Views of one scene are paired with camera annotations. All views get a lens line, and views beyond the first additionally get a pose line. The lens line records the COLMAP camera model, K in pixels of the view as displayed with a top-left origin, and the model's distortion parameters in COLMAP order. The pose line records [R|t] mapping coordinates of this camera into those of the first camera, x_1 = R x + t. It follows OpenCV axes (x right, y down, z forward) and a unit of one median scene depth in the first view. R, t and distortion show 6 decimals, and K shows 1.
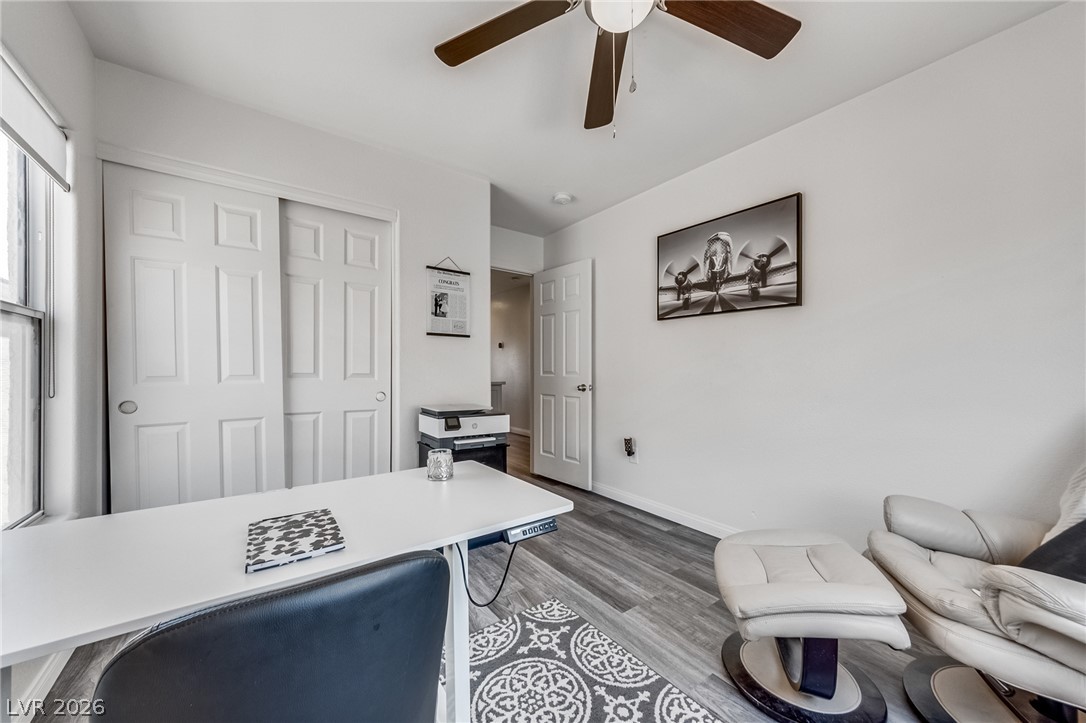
lens RADIAL K [[406.1, 0, 536.4], [0, 406.1, 368.6], [0, 0, 1]] dist [0.006601, 0.000066]
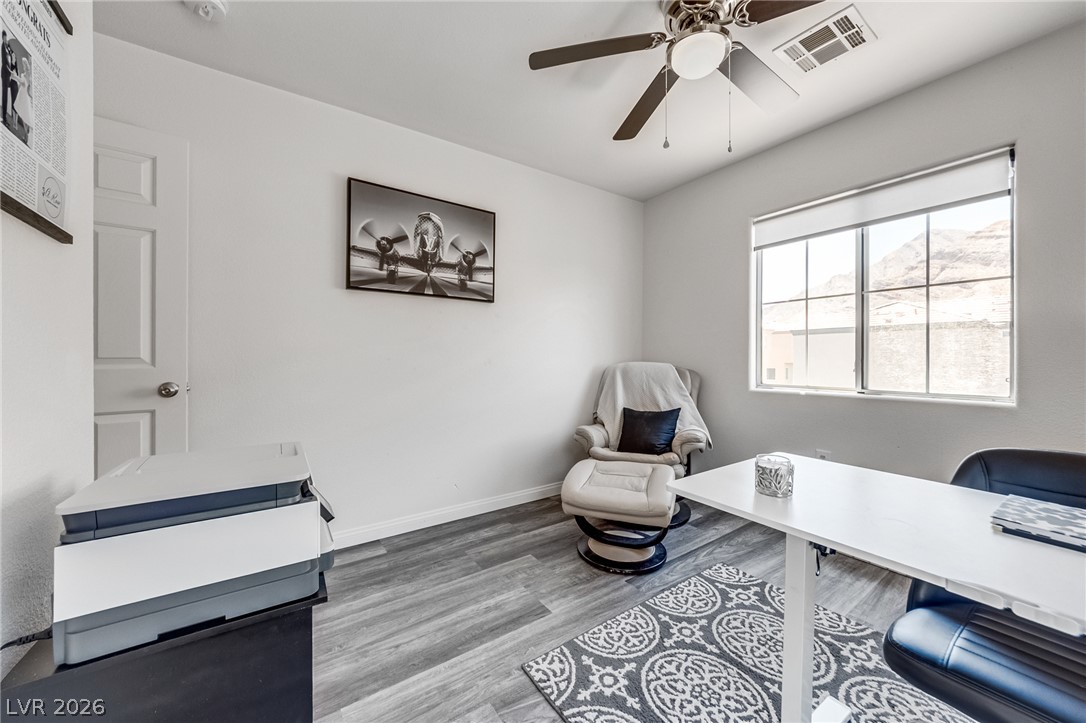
lens RADIAL K [[406.1, 0, 536.8], [0, 406.1, 354.2], [0, 0, 1]] dist [0.006601, 0.000066]
pose [[0.007961, -0.004537, 0.999958, -0.544326], [-0.006688, 0.999967, 0.004590, -0.002928], [-0.999946, -0.006725, 0.007930, 0.768965]]
